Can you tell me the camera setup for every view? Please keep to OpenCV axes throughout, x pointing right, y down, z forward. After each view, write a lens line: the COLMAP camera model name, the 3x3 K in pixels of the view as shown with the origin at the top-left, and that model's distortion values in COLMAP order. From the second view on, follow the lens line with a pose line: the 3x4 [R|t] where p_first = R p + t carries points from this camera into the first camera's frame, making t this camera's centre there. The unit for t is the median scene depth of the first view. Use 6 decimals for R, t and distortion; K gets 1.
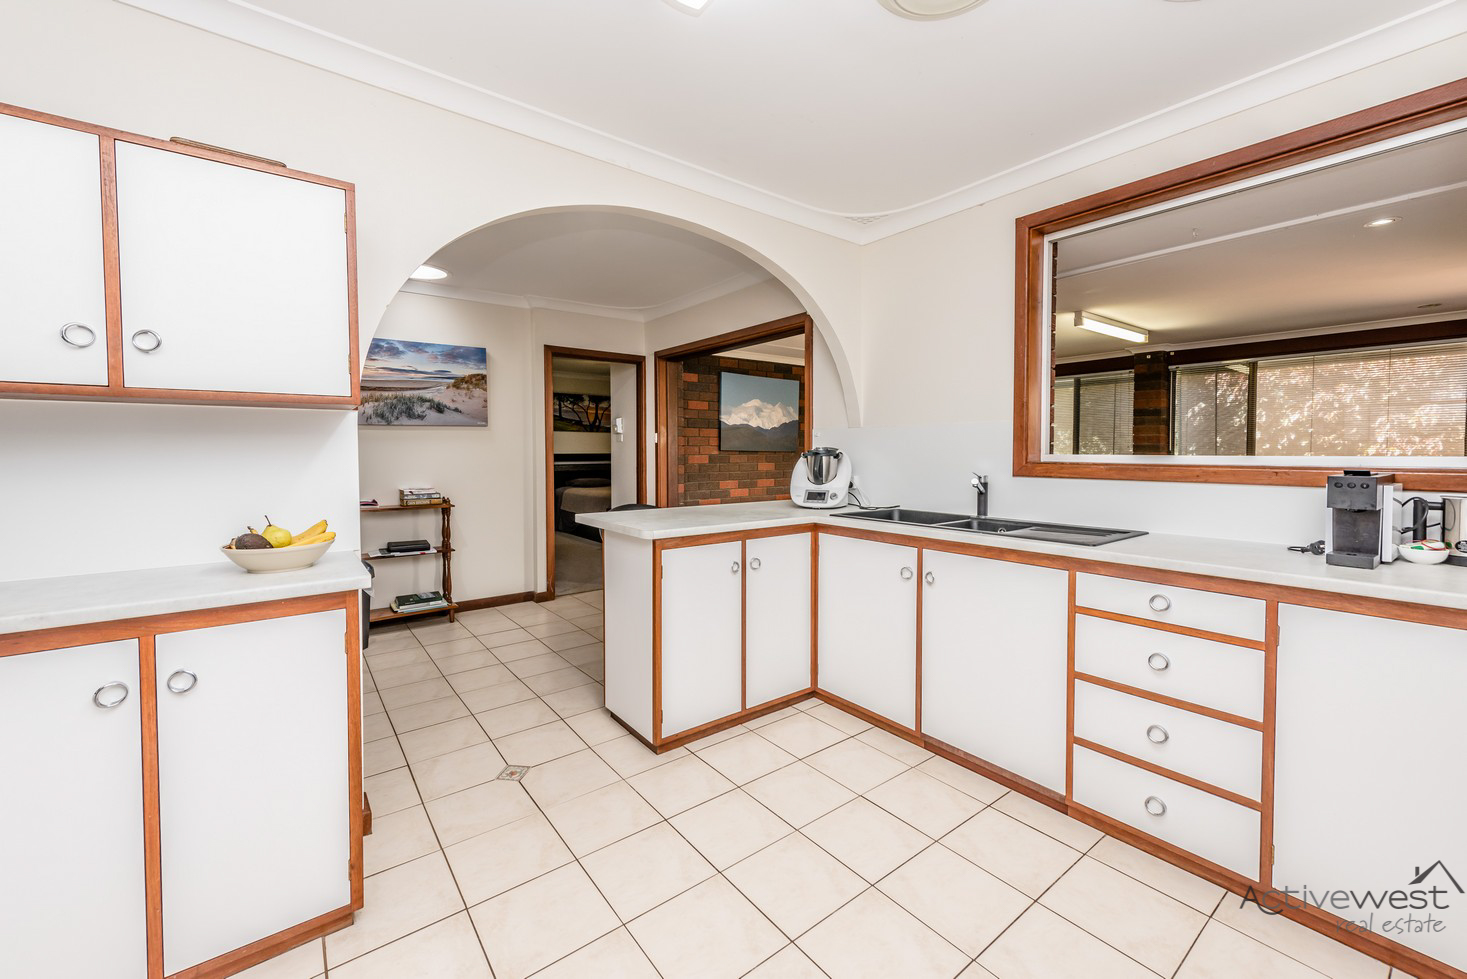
lens RADIAL K [[583.1, 0, 708.5], [0, 583.1, 475.8], [0, 0, 1]] dist [0.001865, -0.000548]
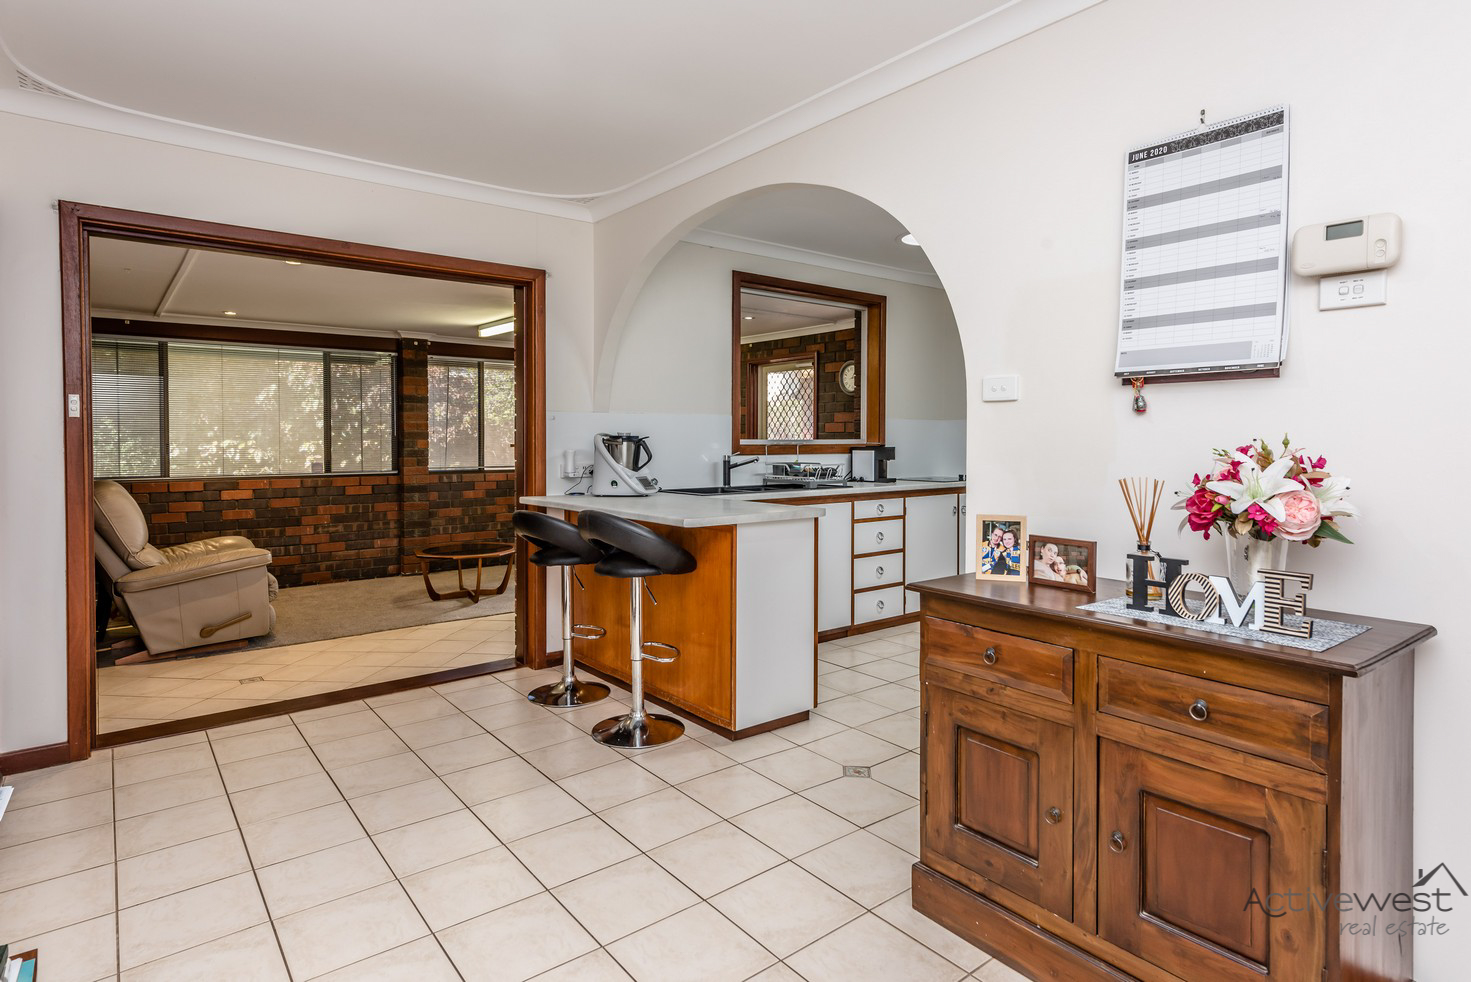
lens RADIAL K [[804.5, 0, 785.3], [0, 804.5, 459.2], [0, 0, 1]] dist [0.002735, 0.000530]
pose [[-0.075449, -0.023869, 0.996864, -1.353405], [0.043061, 0.998703, 0.027172, -0.034995], [-0.996219, 0.044976, -0.074324, 0.993032]]
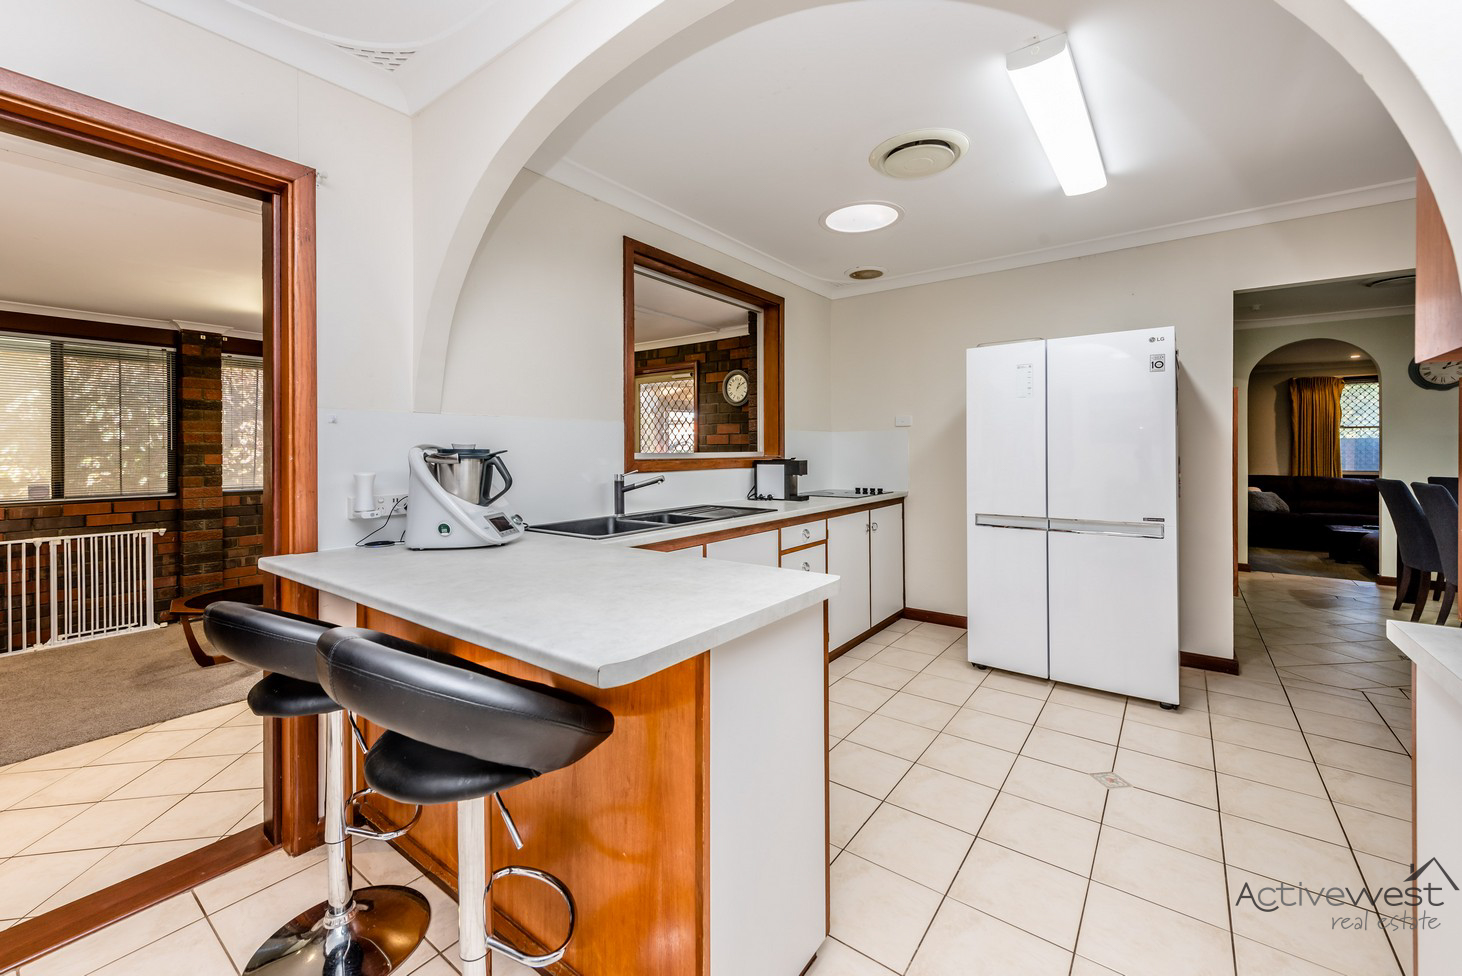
lens RADIAL K [[581.2, 0, 774.4], [0, 581.2, 454.9], [0, 0, 1]] dist [0.001865, -0.000548]
pose [[-0.325074, -0.005542, 0.945672, -0.562791], [0.045364, 0.998740, 0.021446, -0.042499], [-0.944600, 0.049871, -0.324413, 1.060005]]
